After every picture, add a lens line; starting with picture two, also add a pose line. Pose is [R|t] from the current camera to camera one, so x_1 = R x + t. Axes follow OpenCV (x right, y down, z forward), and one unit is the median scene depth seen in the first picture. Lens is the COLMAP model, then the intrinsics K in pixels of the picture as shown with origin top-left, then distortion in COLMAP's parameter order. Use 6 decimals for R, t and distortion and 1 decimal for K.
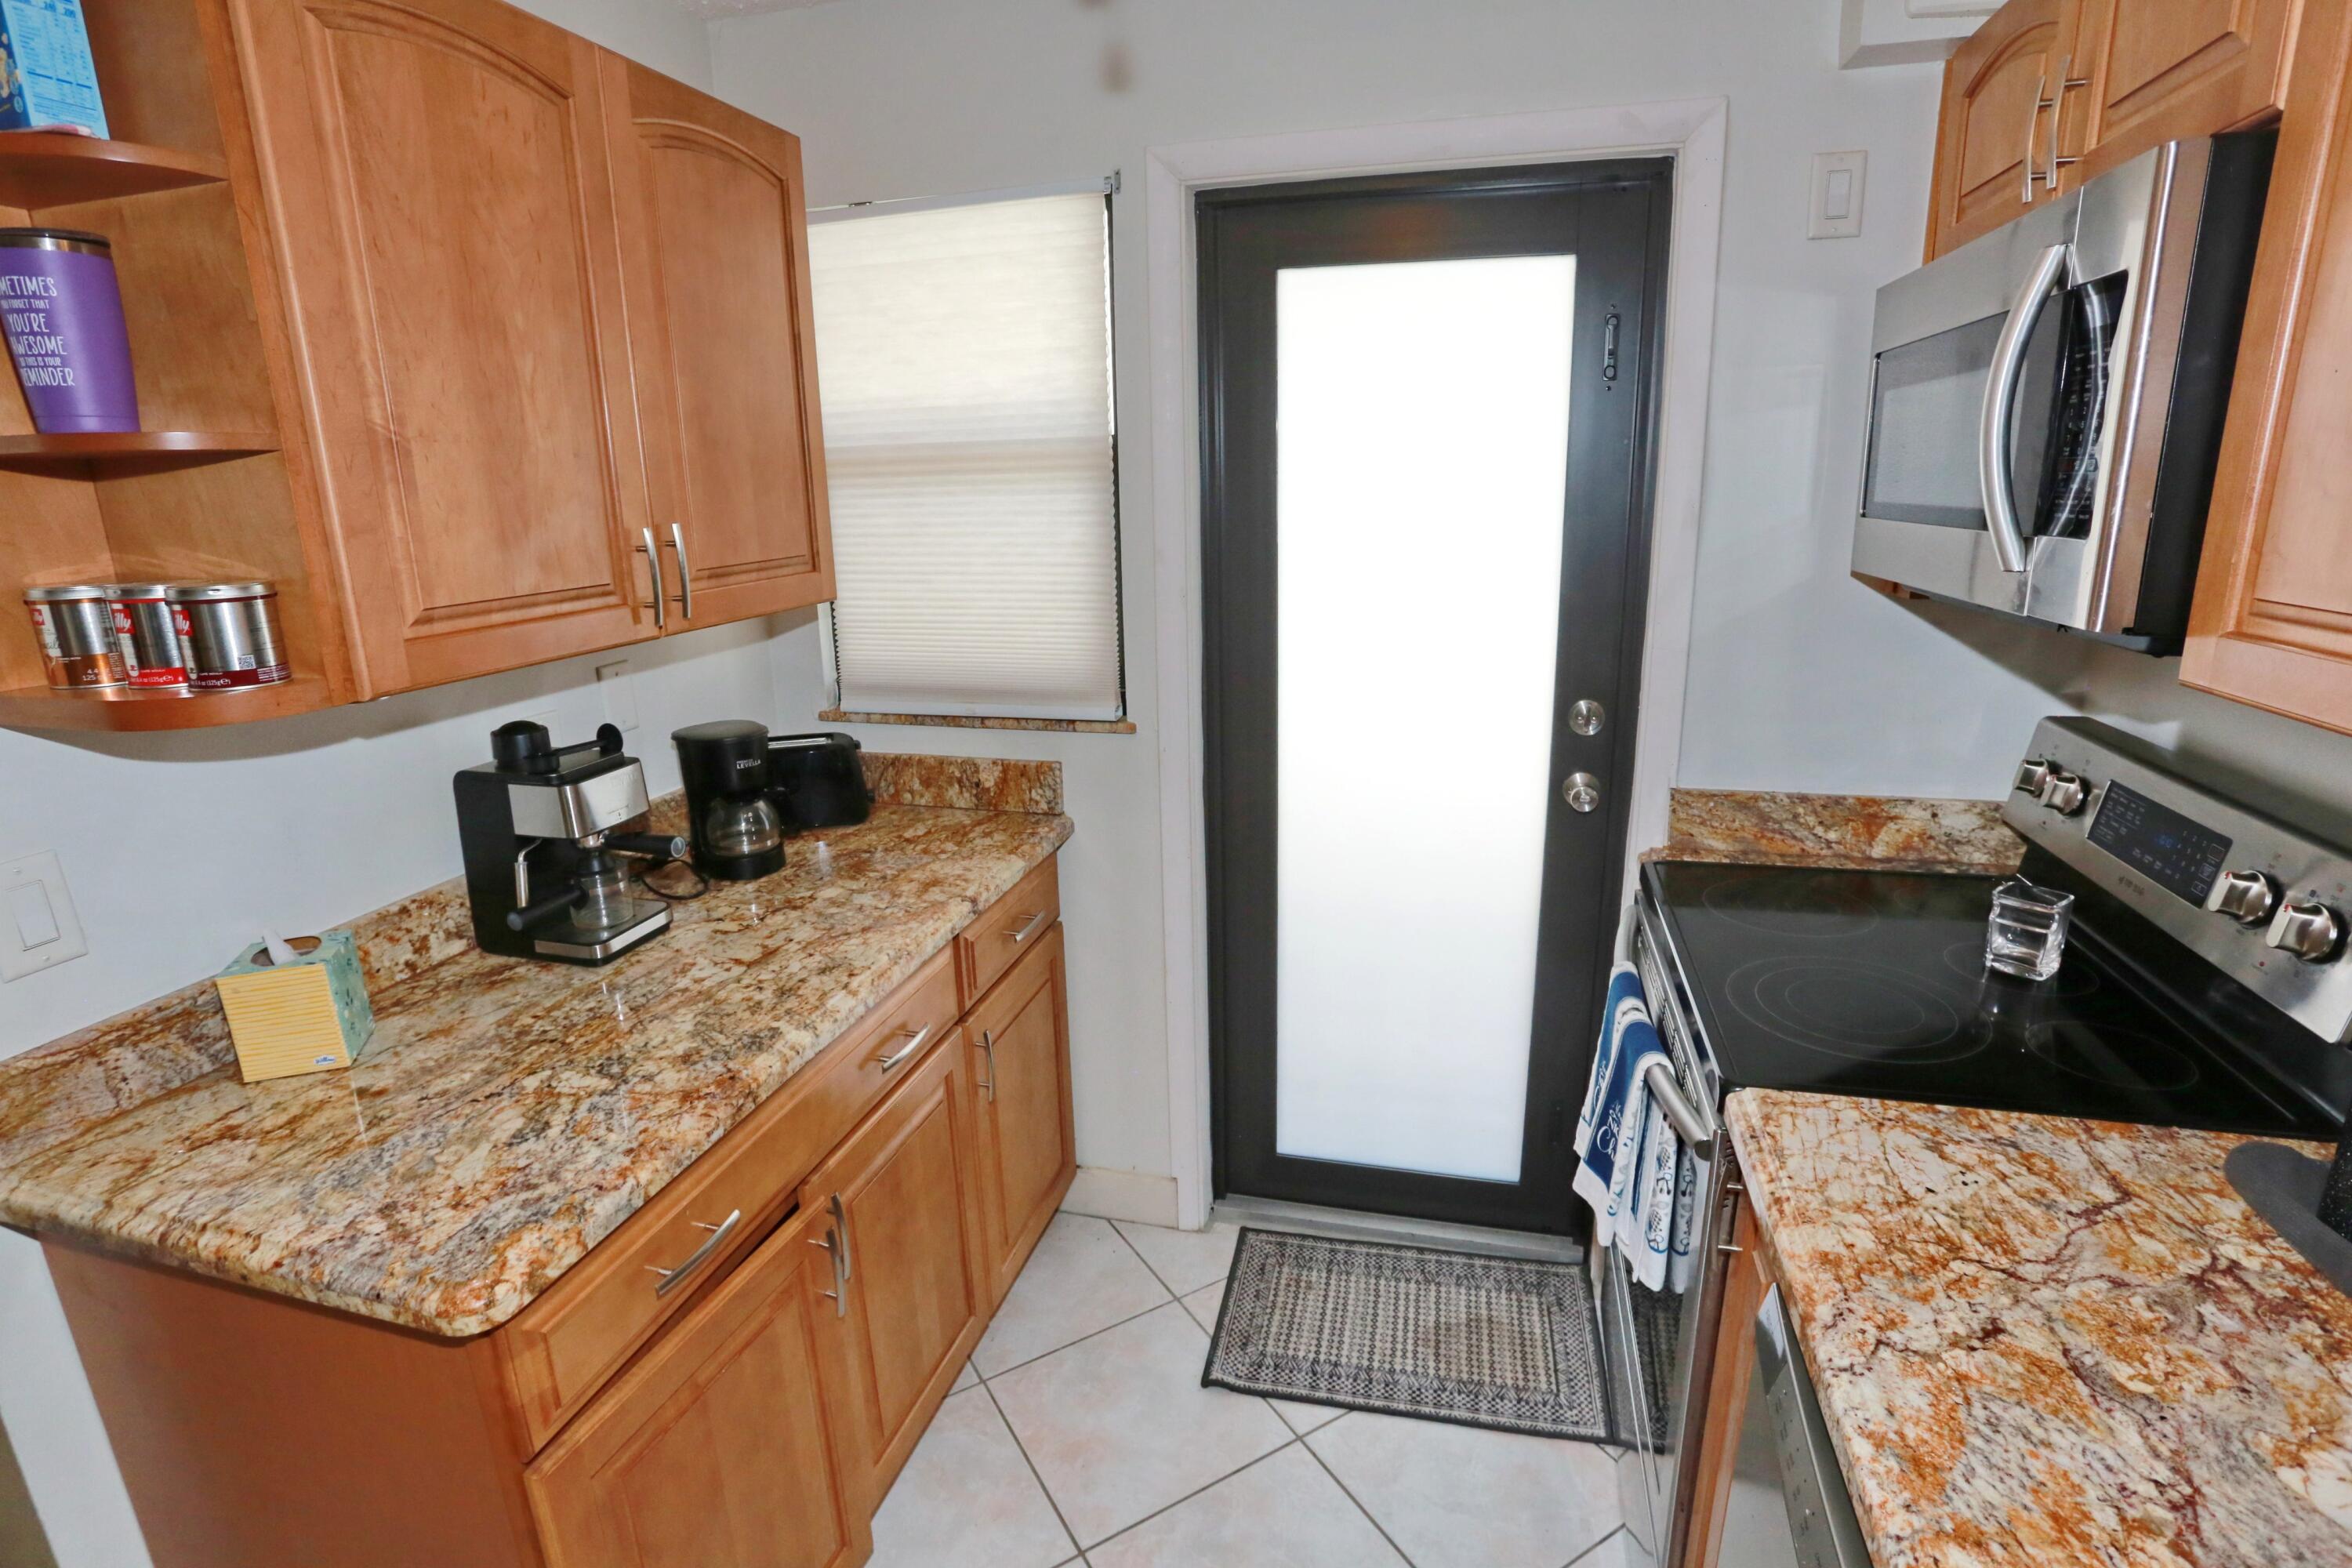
lens RADIAL K [[1141.7, 0, 1183.5], [0, 1141.7, 776.8], [0, 0, 1]] dist [-0.065915, 0.026034]
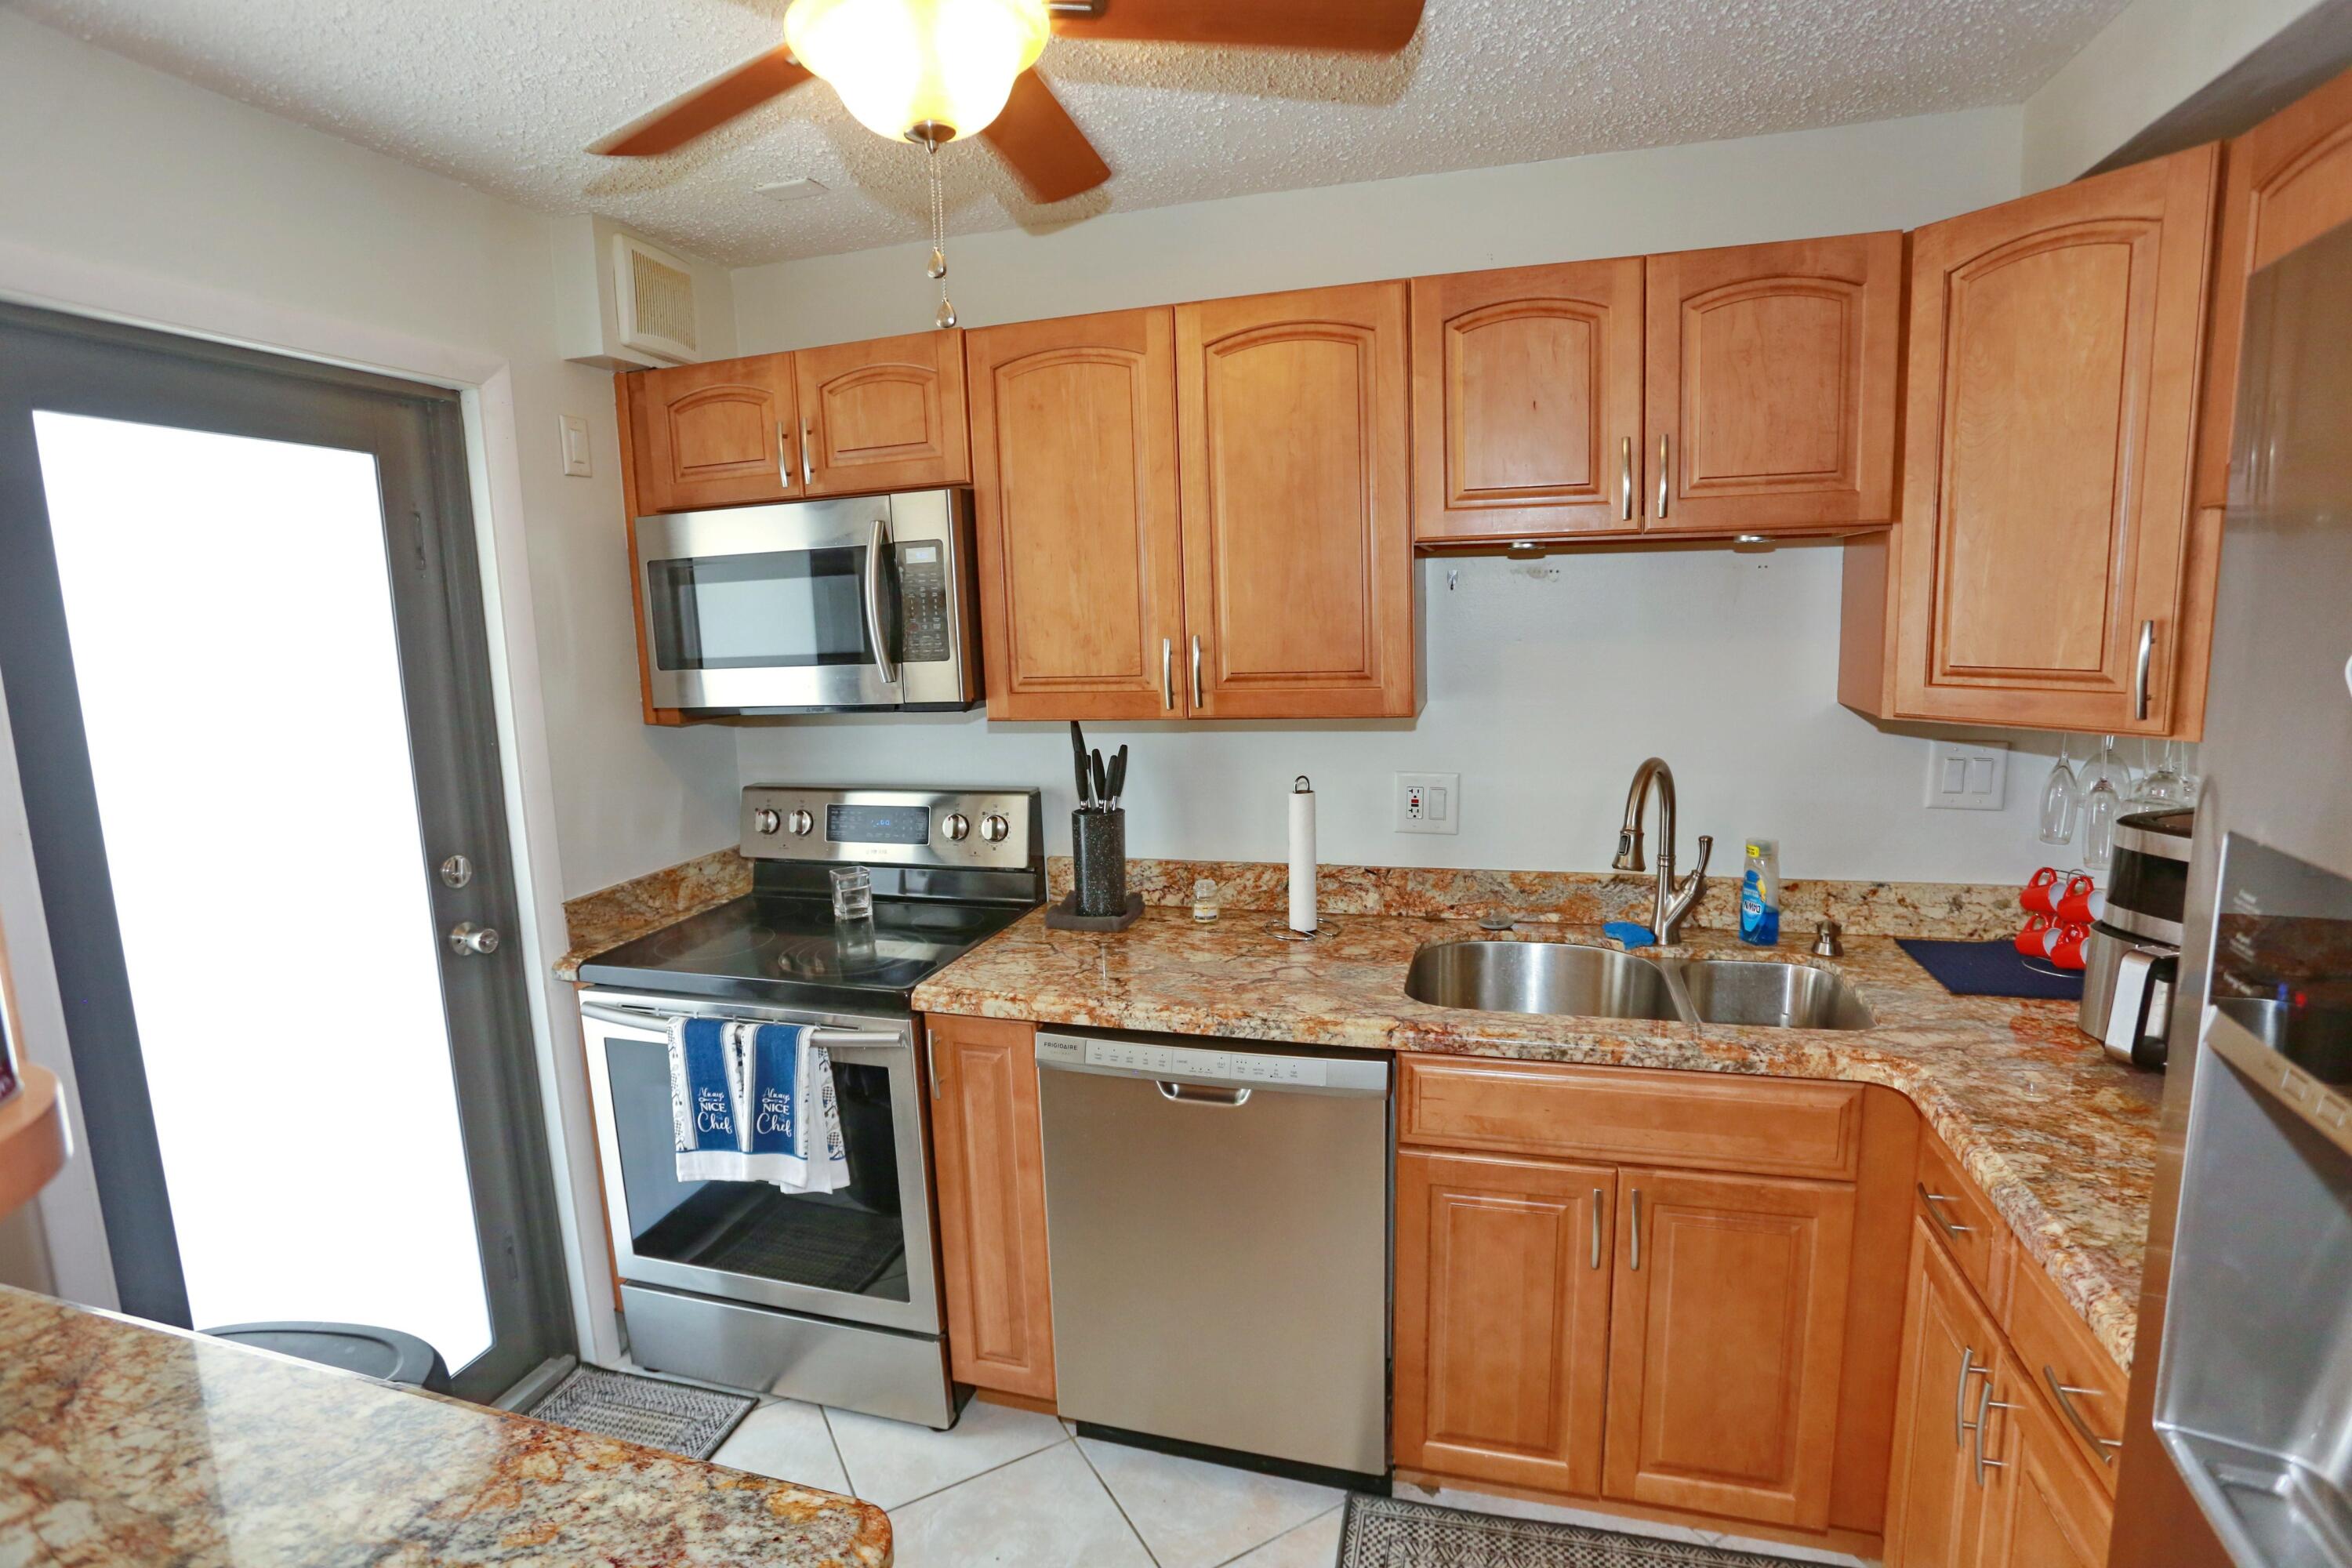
lens RADIAL K [[1141.7, 0, 1183.5], [0, 1141.7, 776.8], [0, 0, 1]] dist [-0.065915, 0.026034]
pose [[0.019311, -0.124997, 0.991969, -1.245078], [0.287094, 0.951064, 0.114254, -0.111756], [-0.957708, 0.282582, 0.054252, 0.467911]]
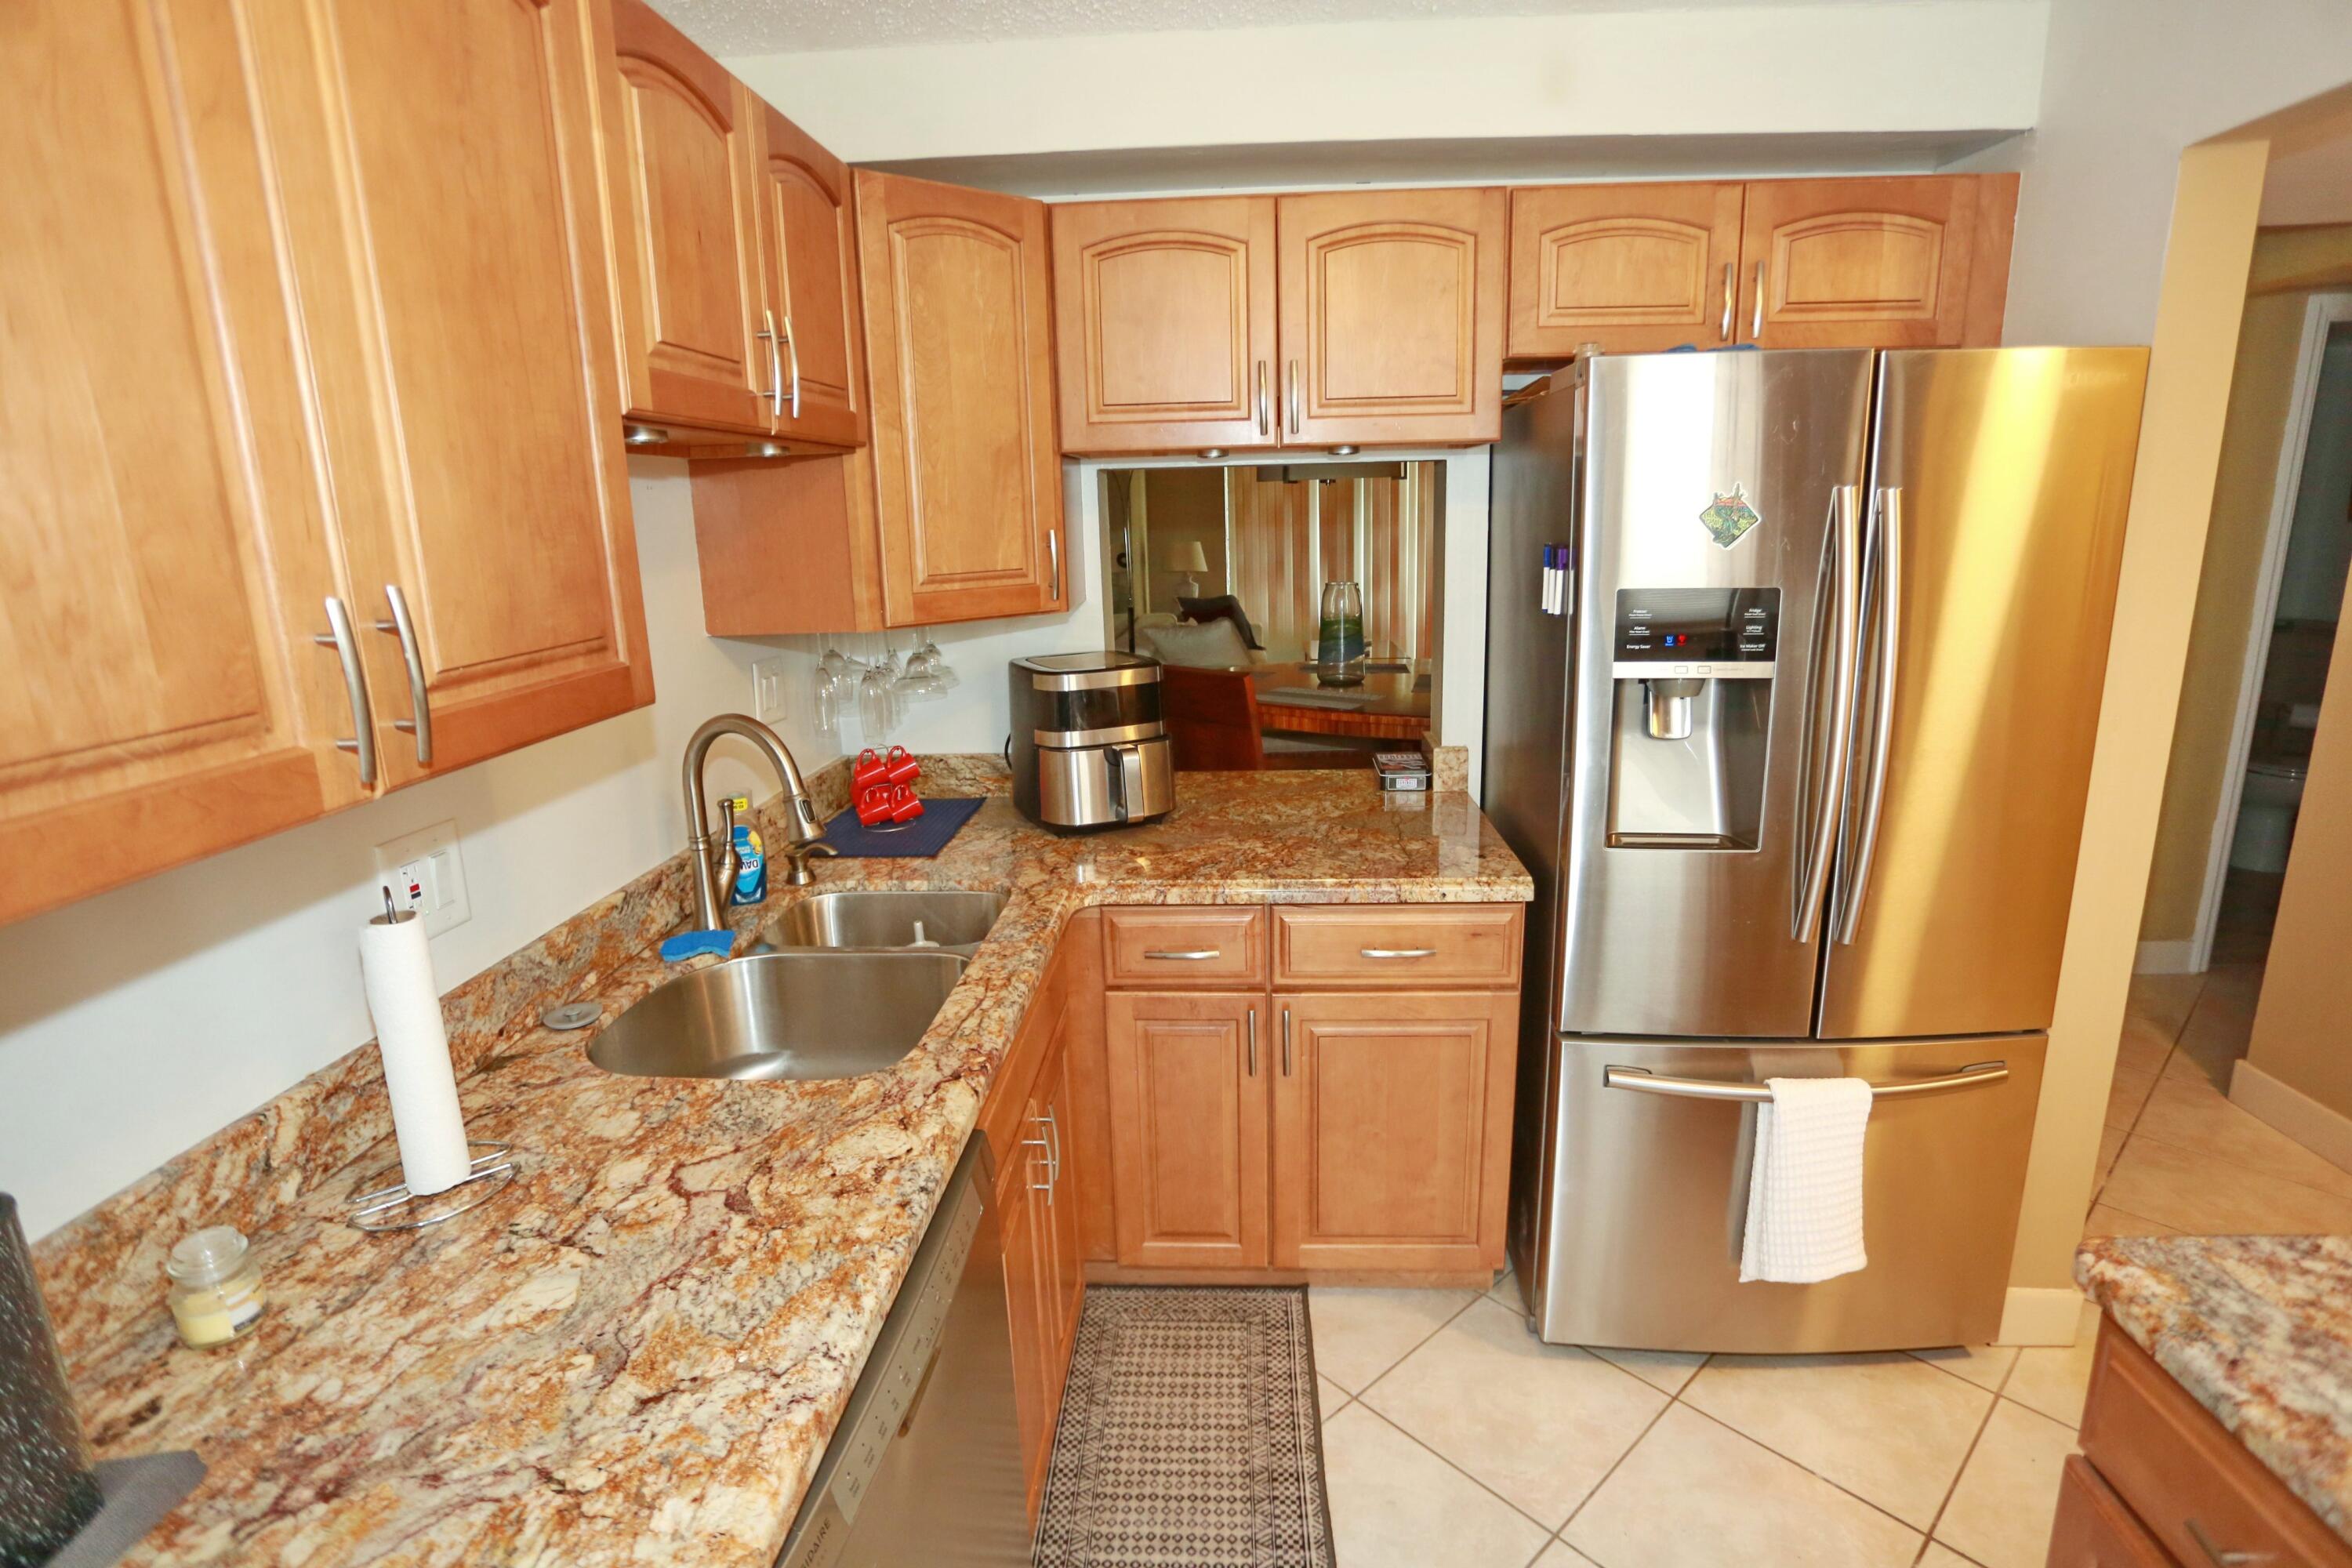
lens RADIAL K [[1141.7, 0, 1183.5], [0, 1141.7, 776.8], [0, 0, 1]] dist [-0.065915, 0.026034]
pose [[-0.979183, 0.094432, -0.179677, 0.301981], [-0.001544, 0.881700, 0.471808, -0.356305], [0.202975, 0.462263, -0.863200, 1.306045]]
